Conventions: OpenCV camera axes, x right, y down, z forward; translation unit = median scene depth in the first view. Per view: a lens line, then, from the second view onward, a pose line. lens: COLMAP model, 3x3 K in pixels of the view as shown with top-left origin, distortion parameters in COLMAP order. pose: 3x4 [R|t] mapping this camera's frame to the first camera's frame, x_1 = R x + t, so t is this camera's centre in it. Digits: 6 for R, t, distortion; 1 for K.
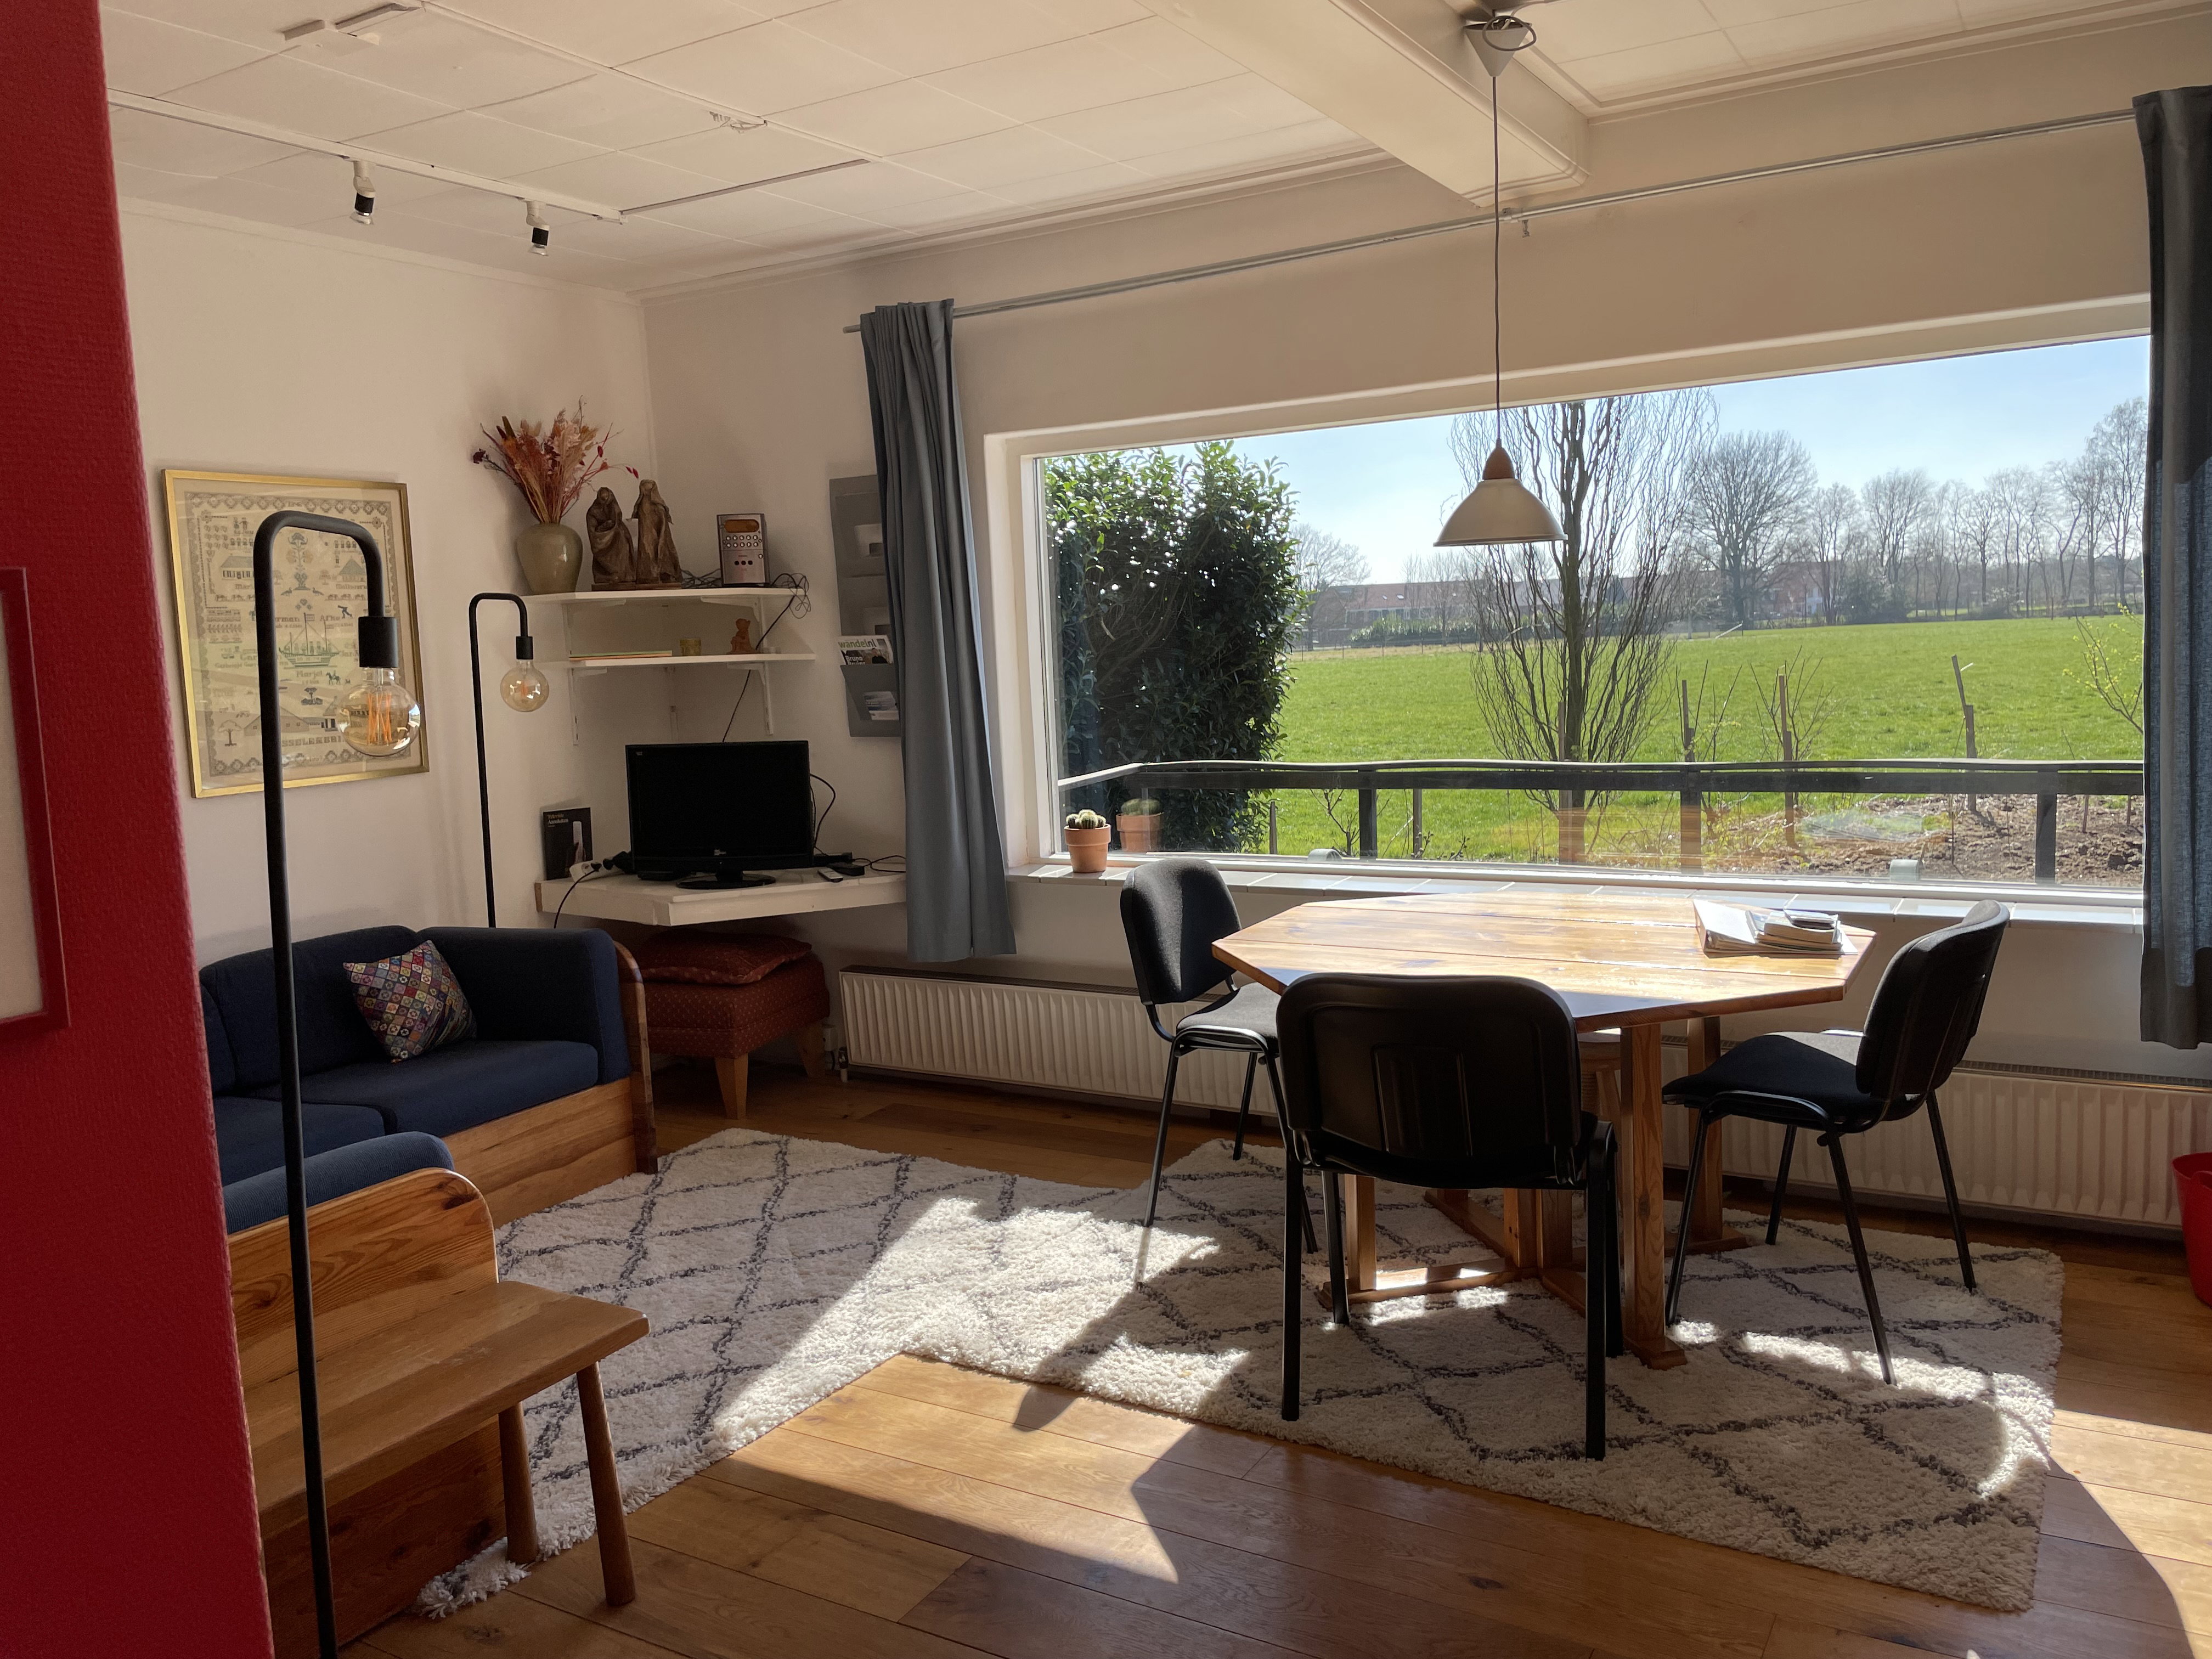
lens RADIAL K [[1678.8, 0, 1109.8], [0, 1678.8, 816.6], [0, 0, 1]] dist [0.108956, -0.150017]
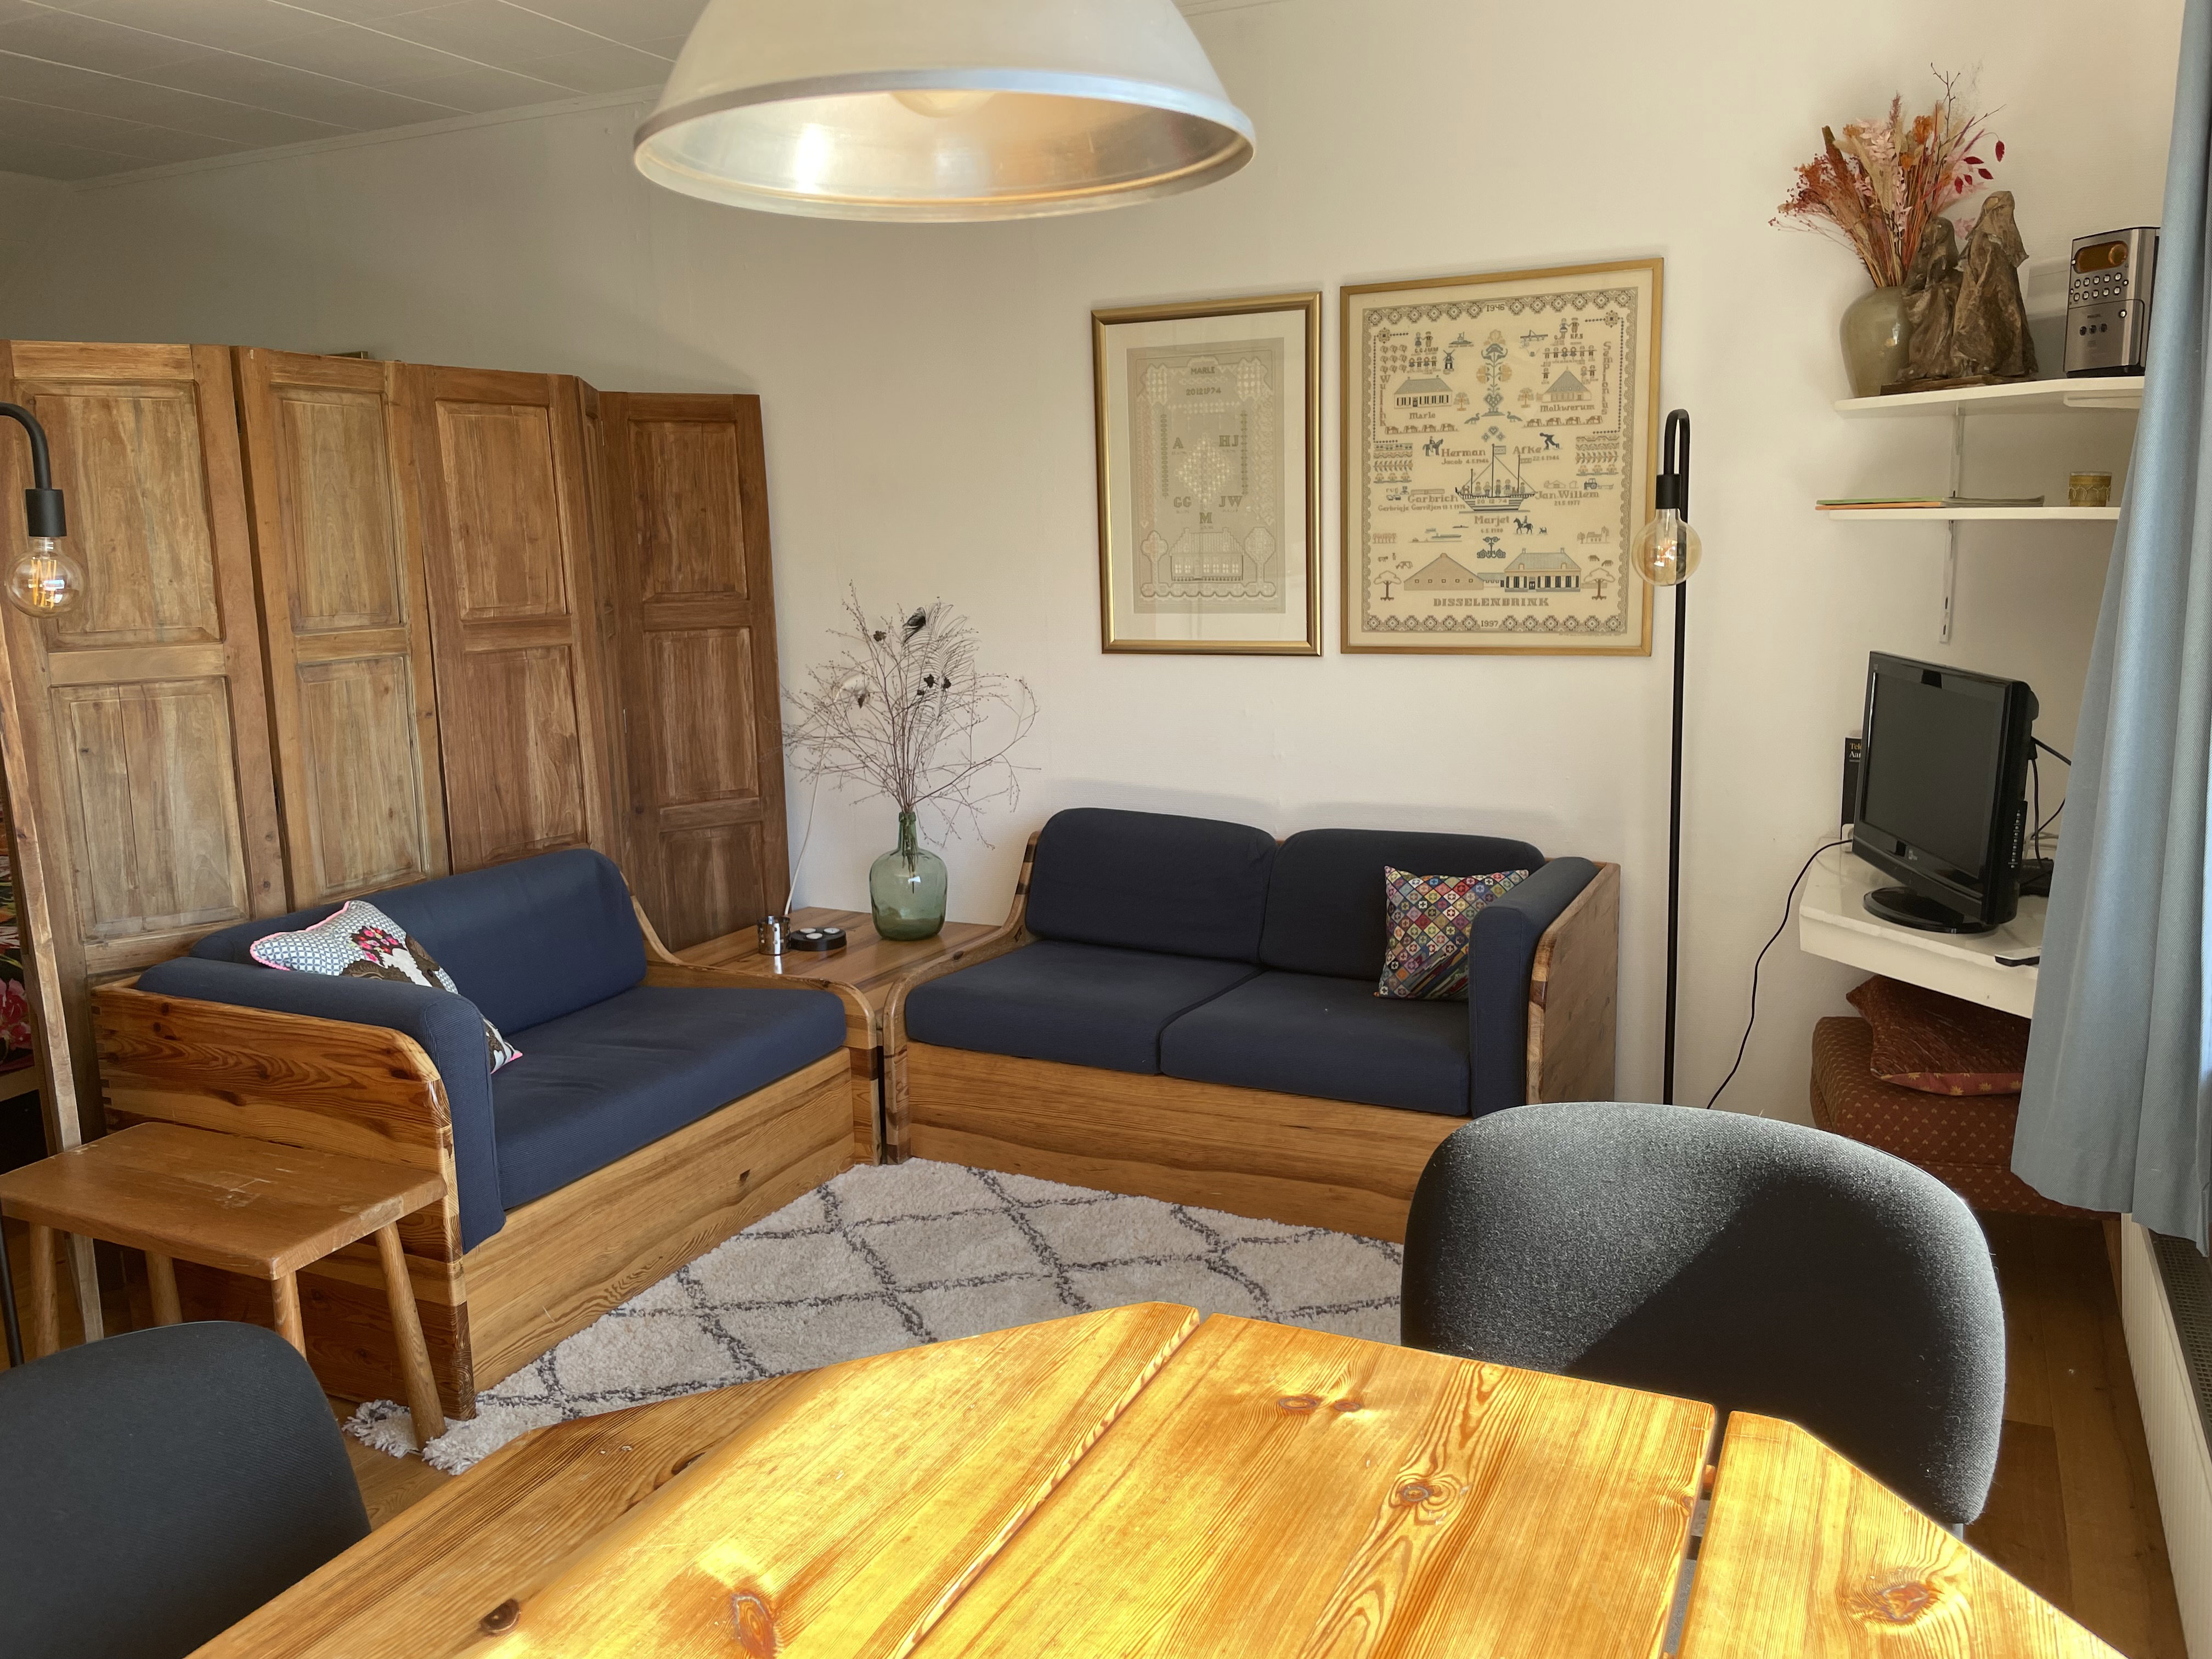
lens RADIAL K [[1678.8, 0, 1109.8], [0, 1678.8, 816.6], [0, 0, 1]] dist [0.108956, -0.150017]
pose [[0.081499, 0.212418, -0.973774, 0.351517], [-0.092868, 0.974392, 0.204781, -0.097118], [0.992337, 0.073743, 0.099139, 0.769925]]
